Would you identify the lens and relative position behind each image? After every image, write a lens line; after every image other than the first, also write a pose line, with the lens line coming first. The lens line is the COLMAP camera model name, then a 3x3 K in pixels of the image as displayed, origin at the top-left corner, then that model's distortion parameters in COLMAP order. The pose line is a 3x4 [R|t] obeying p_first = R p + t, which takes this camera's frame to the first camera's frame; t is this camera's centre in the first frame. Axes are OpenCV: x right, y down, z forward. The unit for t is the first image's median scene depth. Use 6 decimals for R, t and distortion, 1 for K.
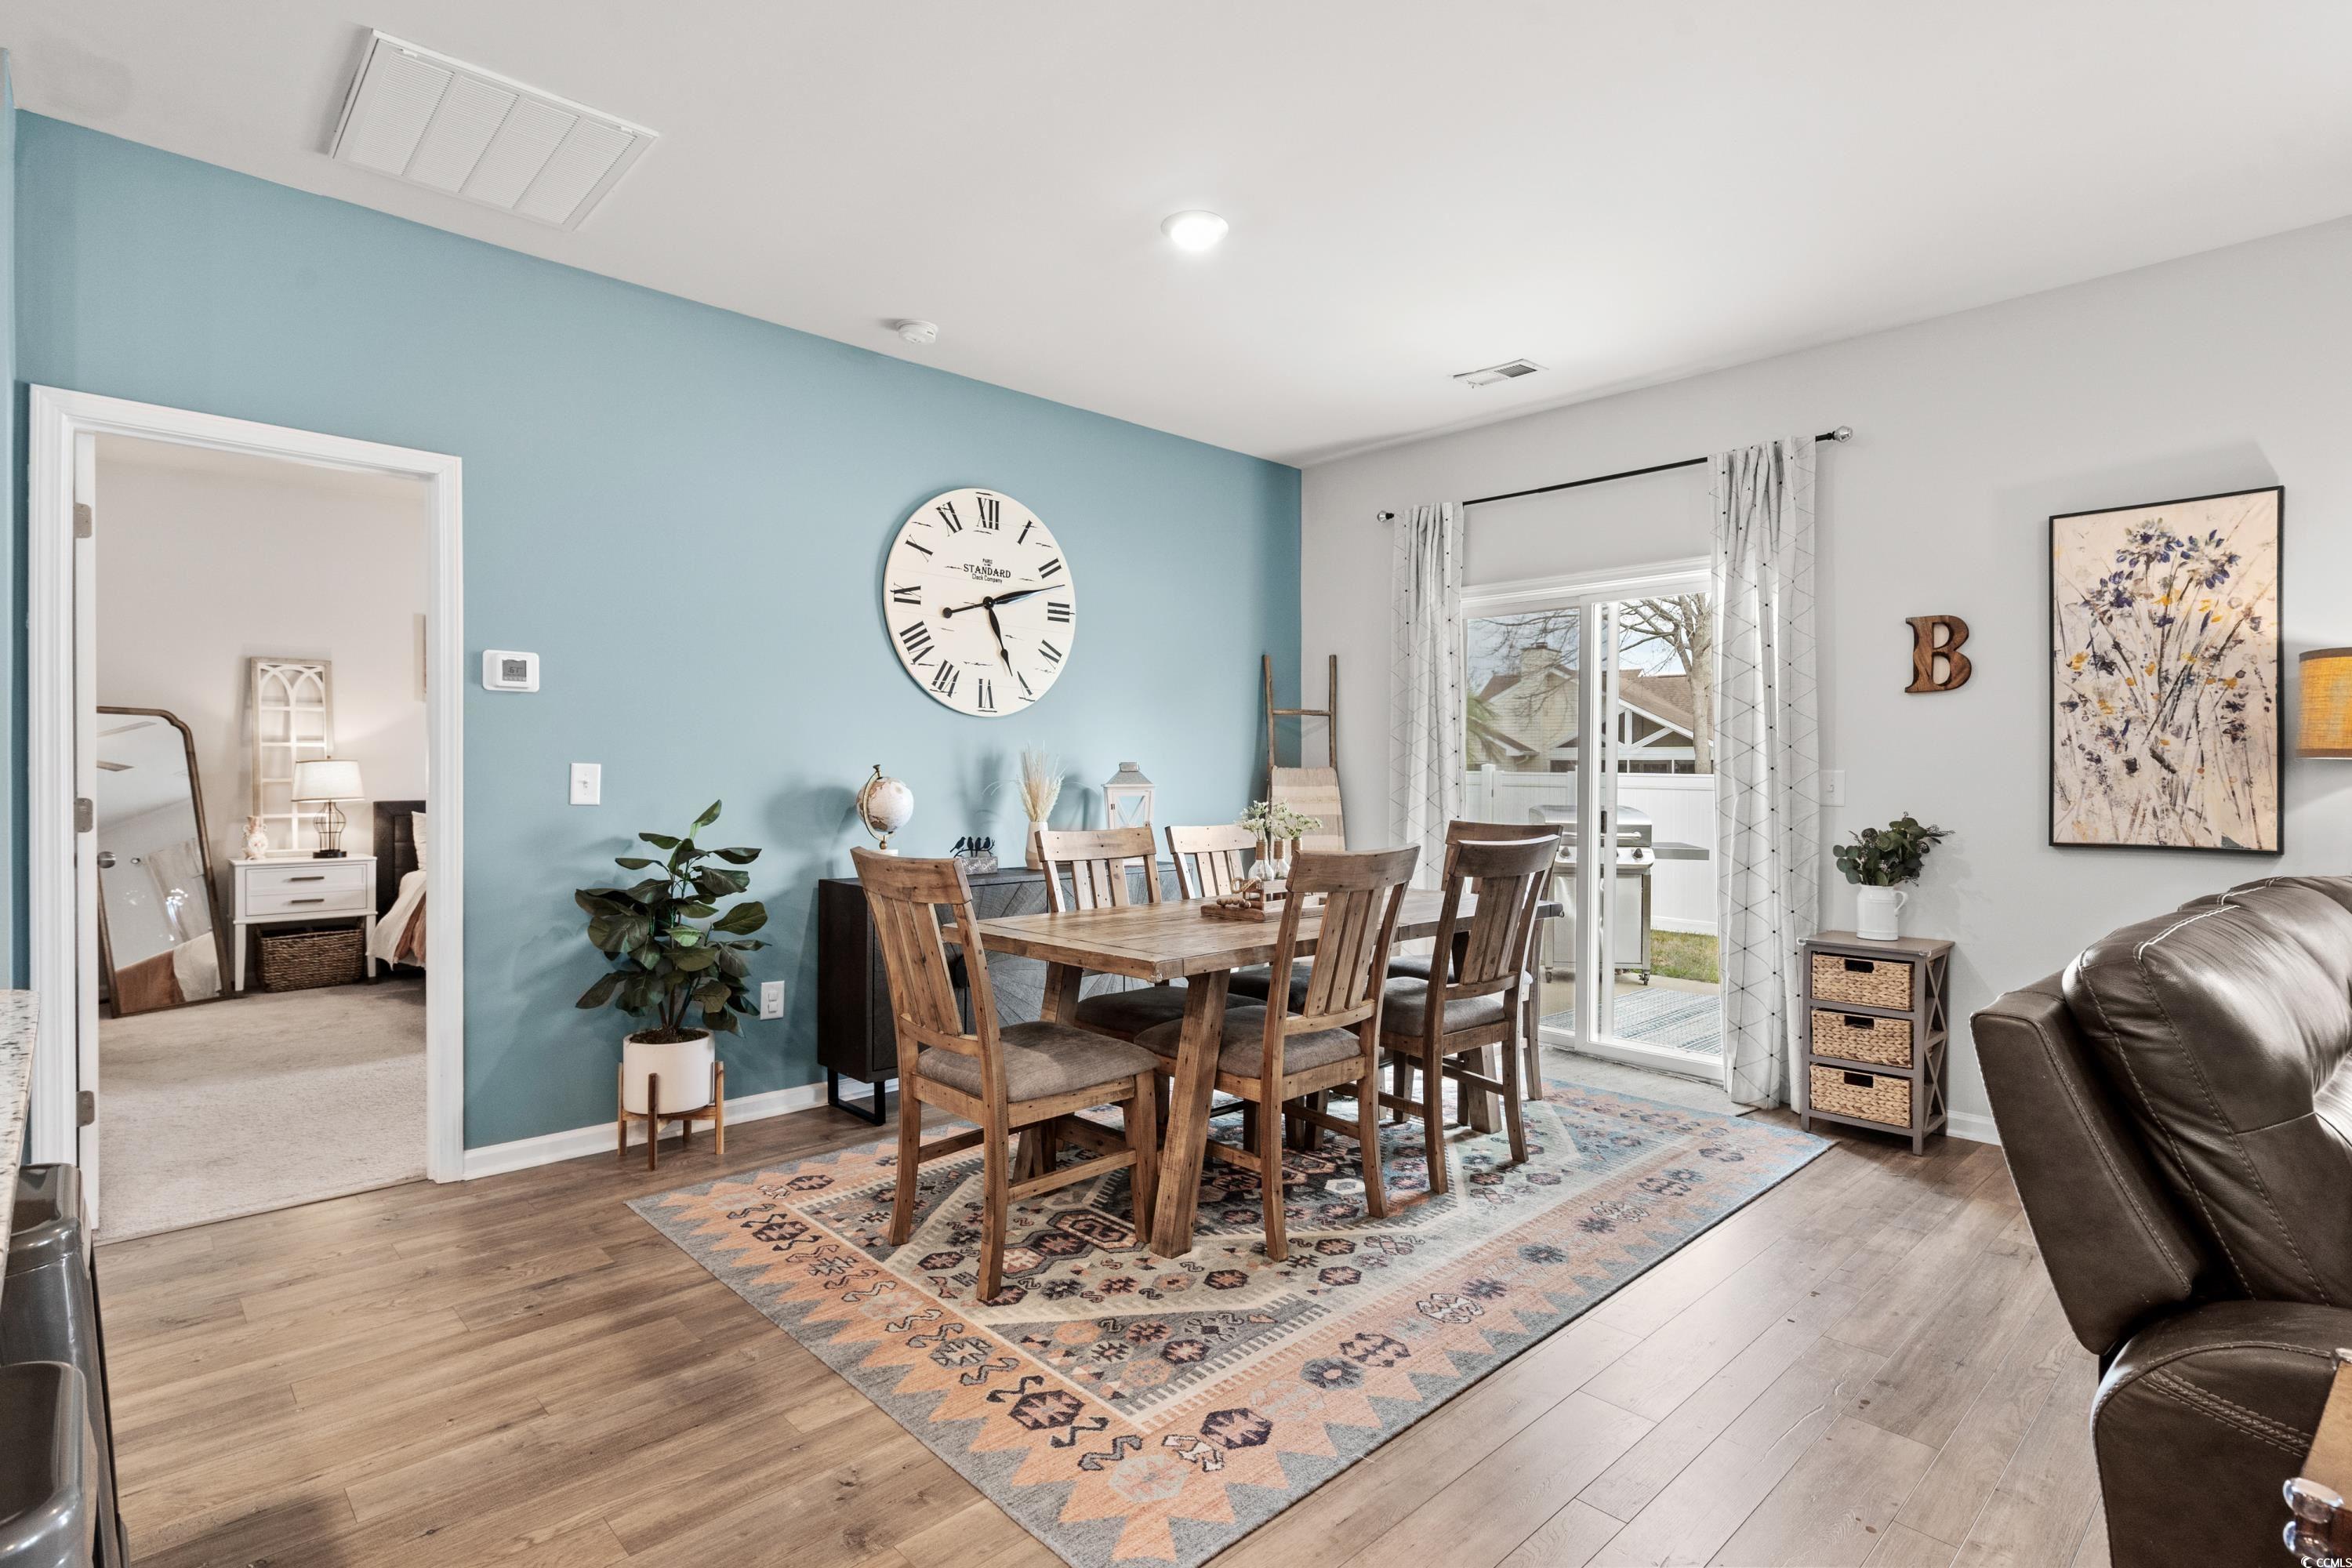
lens RADIAL K [[1158.2, 0, 1178.4], [0, 1158.2, 779.0], [0, 0, 1]] dist [0.000091, 0.001342]
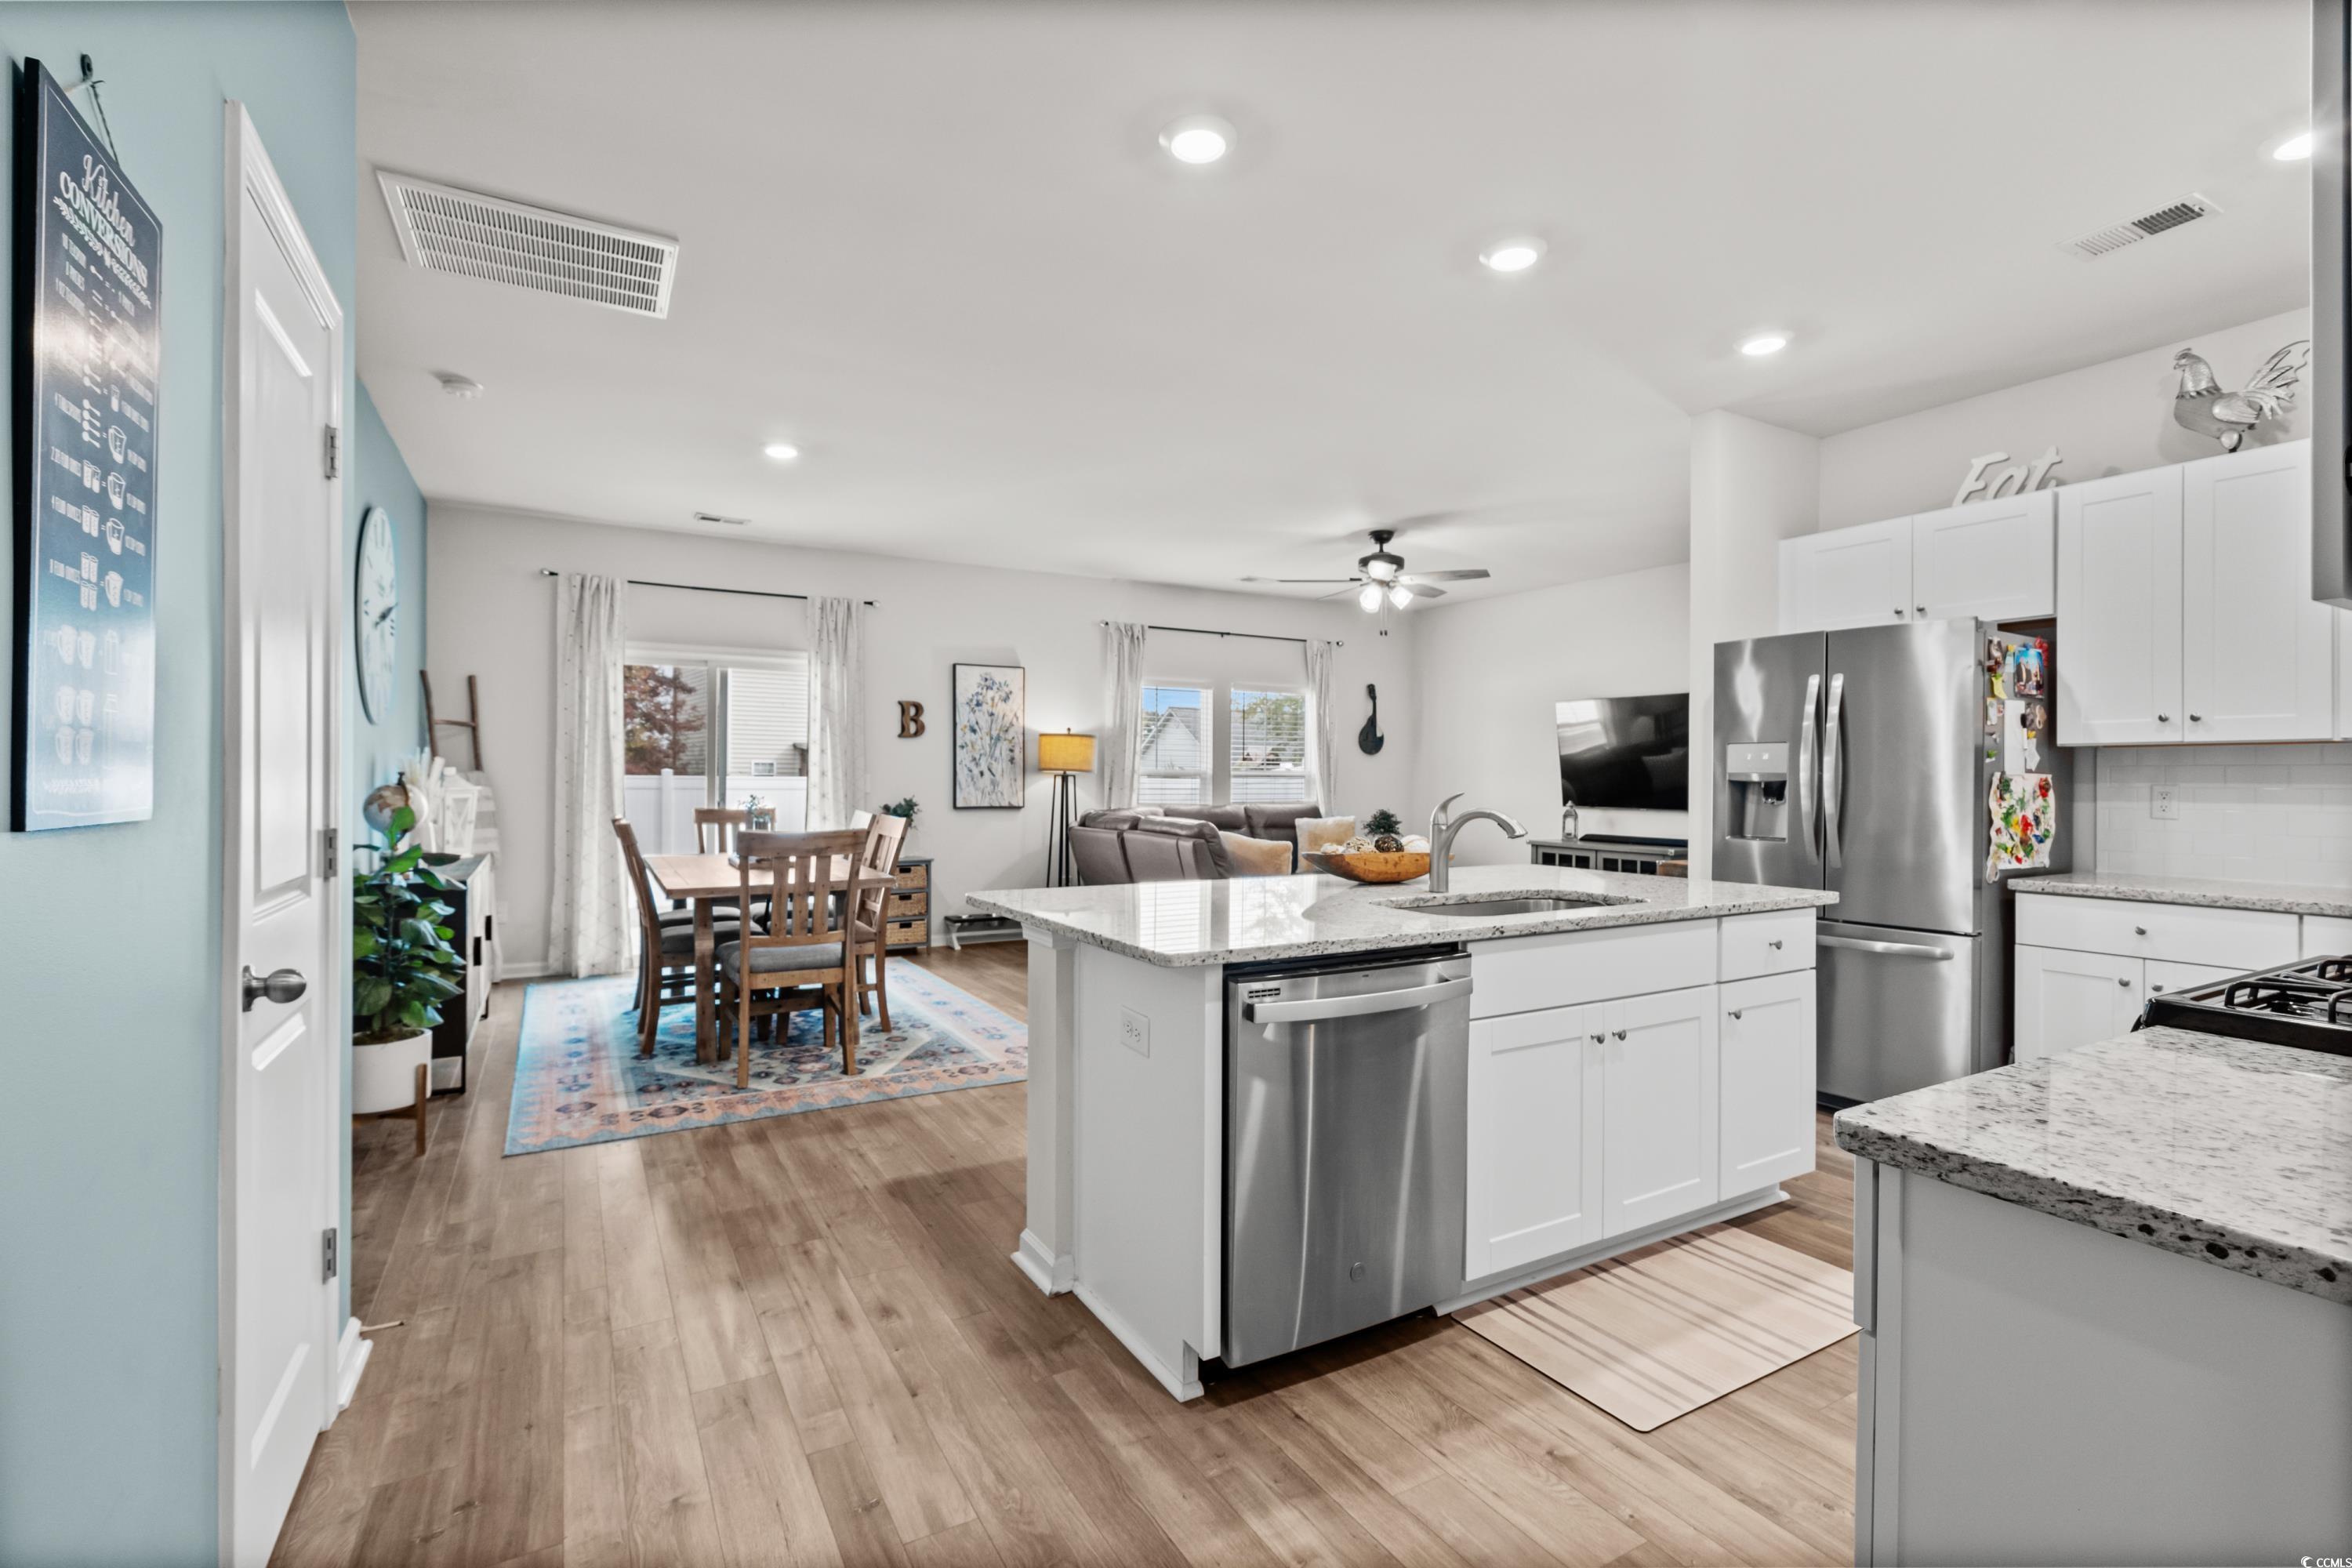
lens RADIAL K [[1066.1, 0, 1177.4], [0, 1066.1, 777.3], [0, 0, 1]] dist [-0.010766, 0.005724]
pose [[0.233088, -0.004254, 0.972446, -1.075041], [0.001328, 0.999991, 0.004057, -0.010484], [-0.972455, 0.000346, 0.233091, 0.082859]]
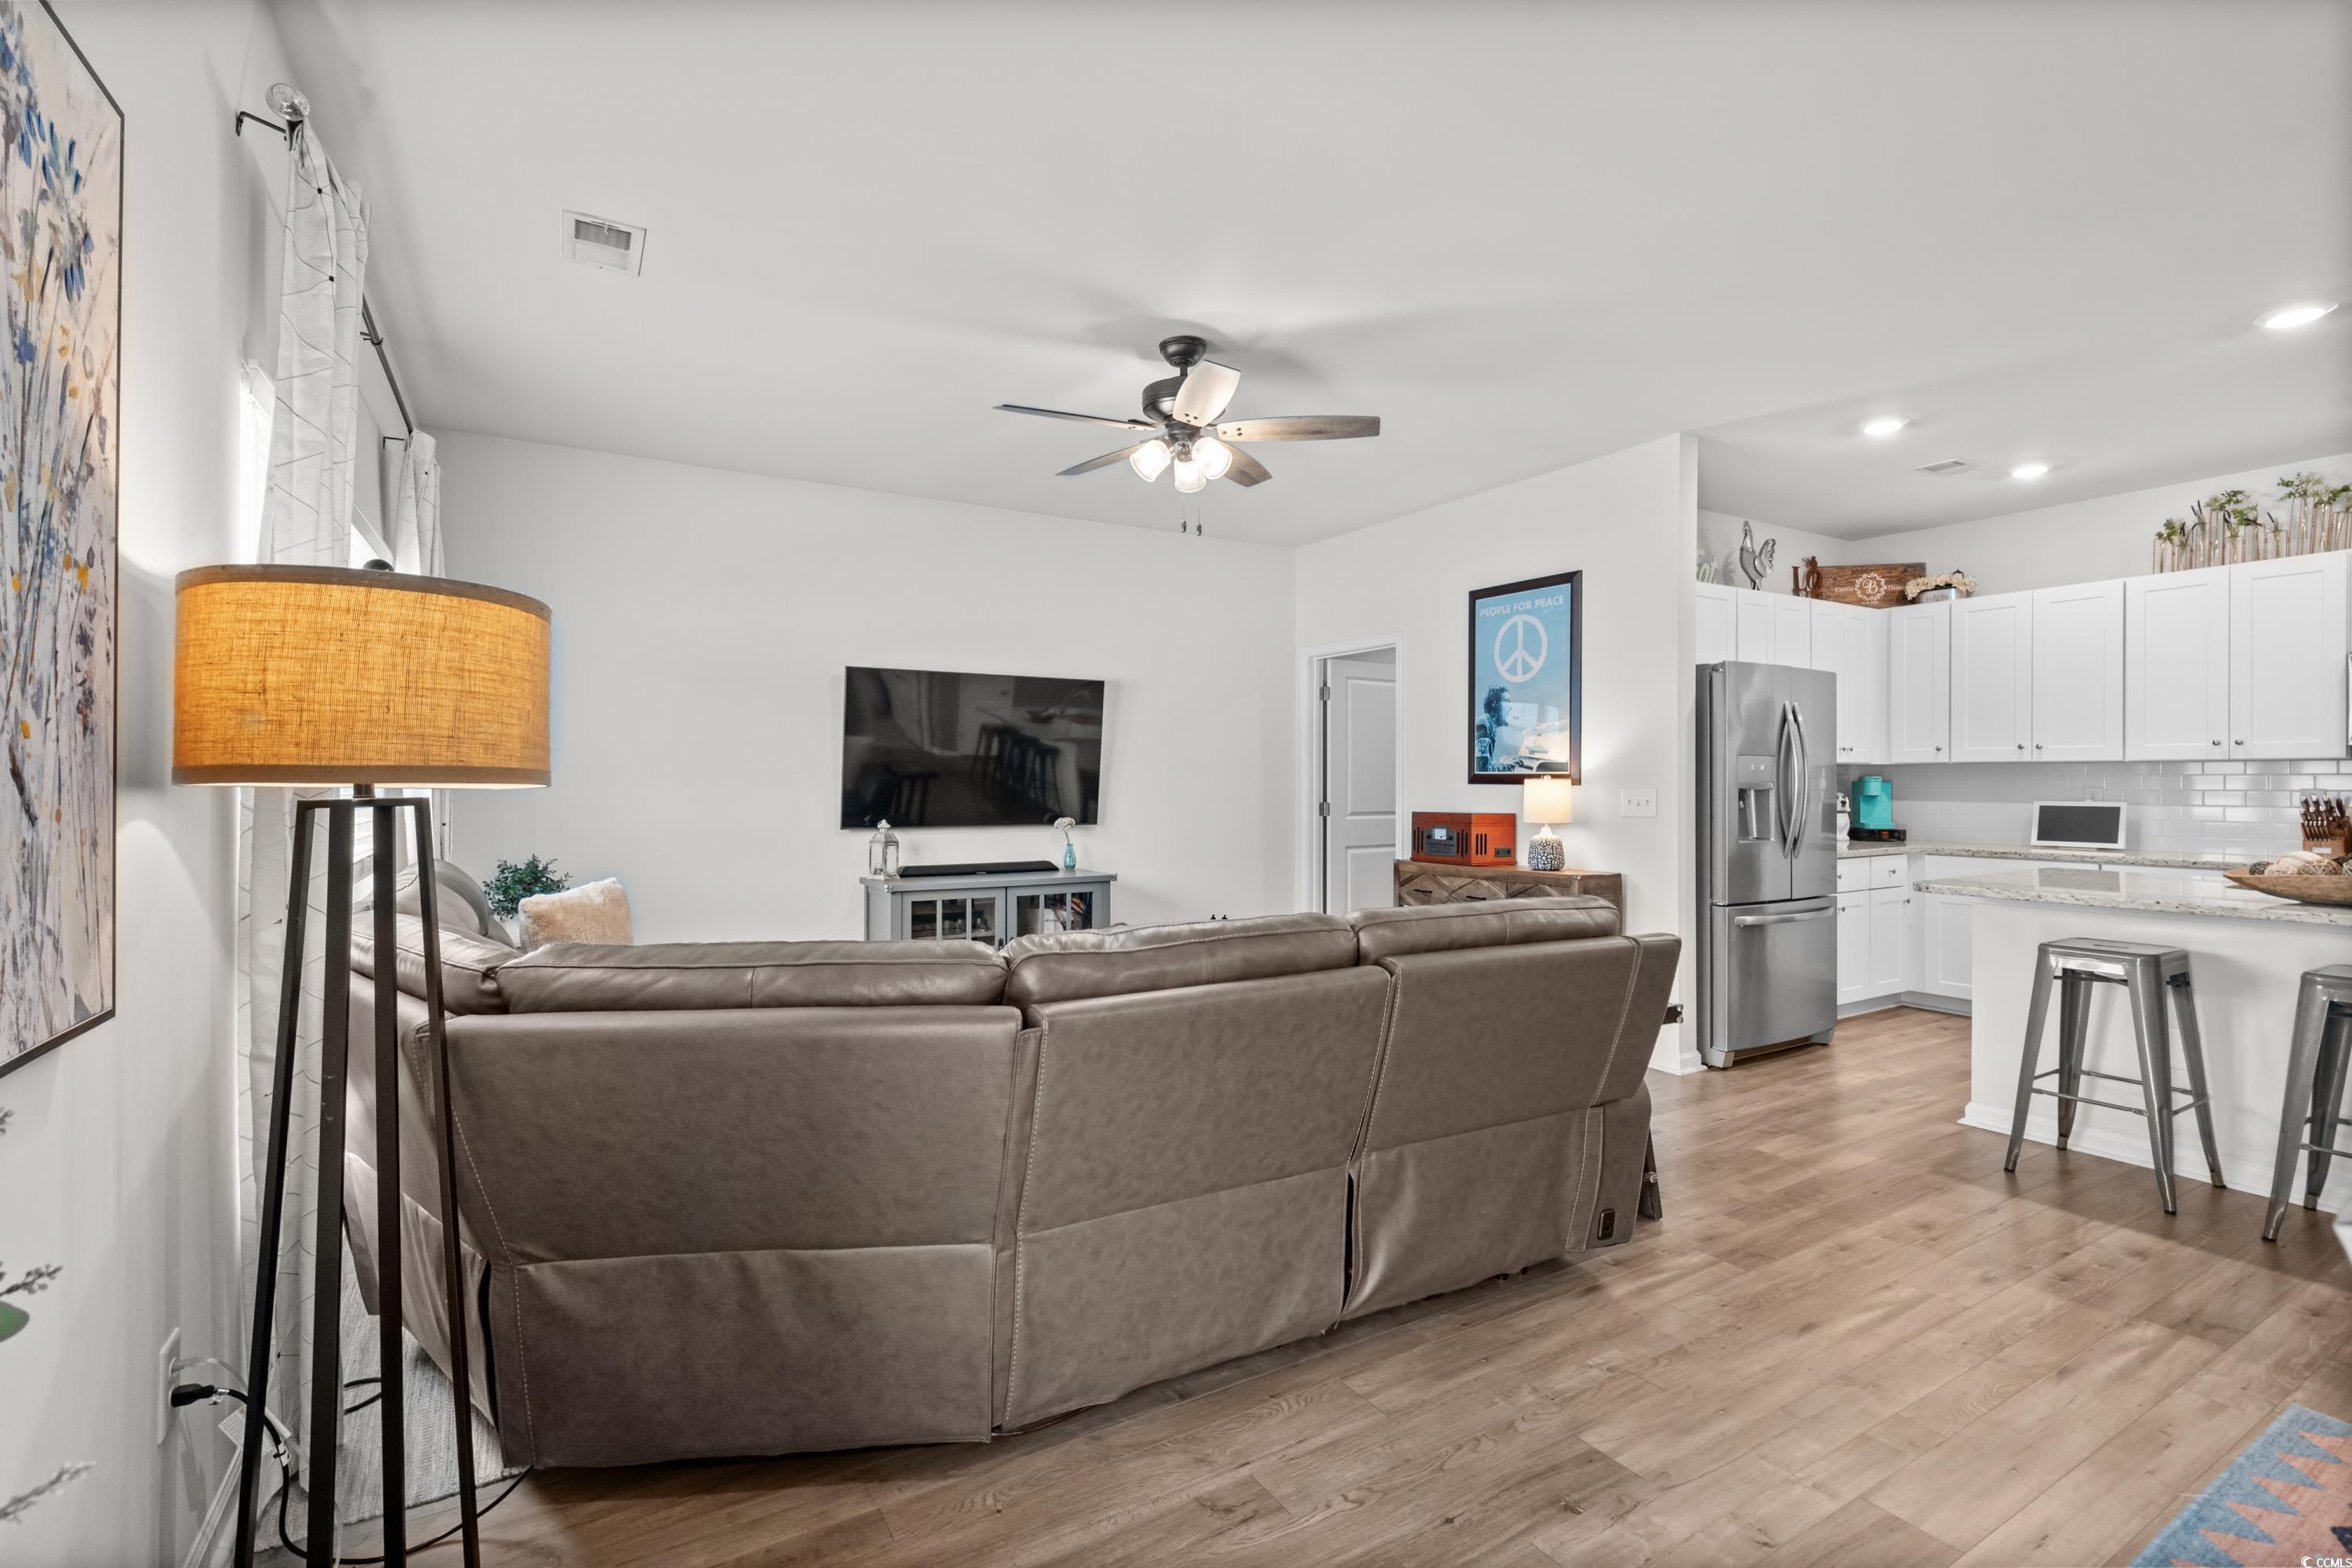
lens RADIAL K [[1066.1, 0, 1177.4], [0, 1066.1, 777.3], [0, 0, 1]] dist [-0.010766, 0.005724]
pose [[-0.975312, -0.004969, 0.220775, 0.411151], [-0.003960, 0.999980, 0.005011, -0.018092], [-0.220795, 0.004013, -0.975312, 1.050560]]
